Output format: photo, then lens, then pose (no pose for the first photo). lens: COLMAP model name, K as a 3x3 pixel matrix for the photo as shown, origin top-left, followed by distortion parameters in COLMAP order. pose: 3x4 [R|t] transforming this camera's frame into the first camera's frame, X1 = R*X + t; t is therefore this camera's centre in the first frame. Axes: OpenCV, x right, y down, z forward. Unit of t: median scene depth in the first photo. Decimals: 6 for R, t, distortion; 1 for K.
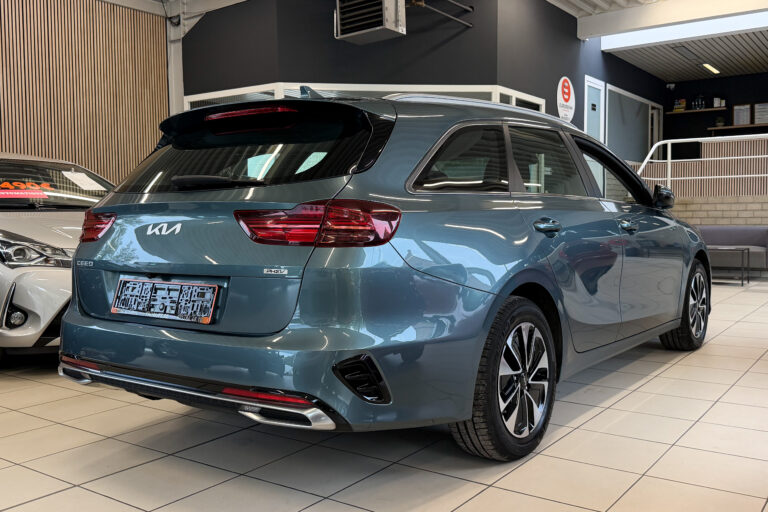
lens RADIAL K [[733.8, 0, 384.0], [0, 733.8, 256.0], [0, 0, 1]] dist [0.011994, 0.005239]
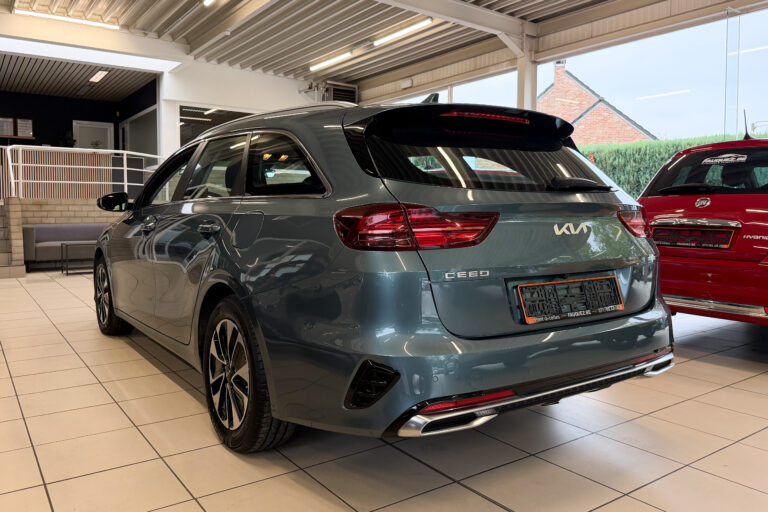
lens RADIAL K [[592.6, 0, 383.4], [0, 592.6, 239.2], [0, 0, 1]] dist [-0.003338, -0.001075]
pose [[0.324470, -0.033998, 0.945285, -0.272831], [0.047934, 0.998661, 0.019464, -0.011896], [-0.944681, 0.038996, 0.325666, 0.230724]]
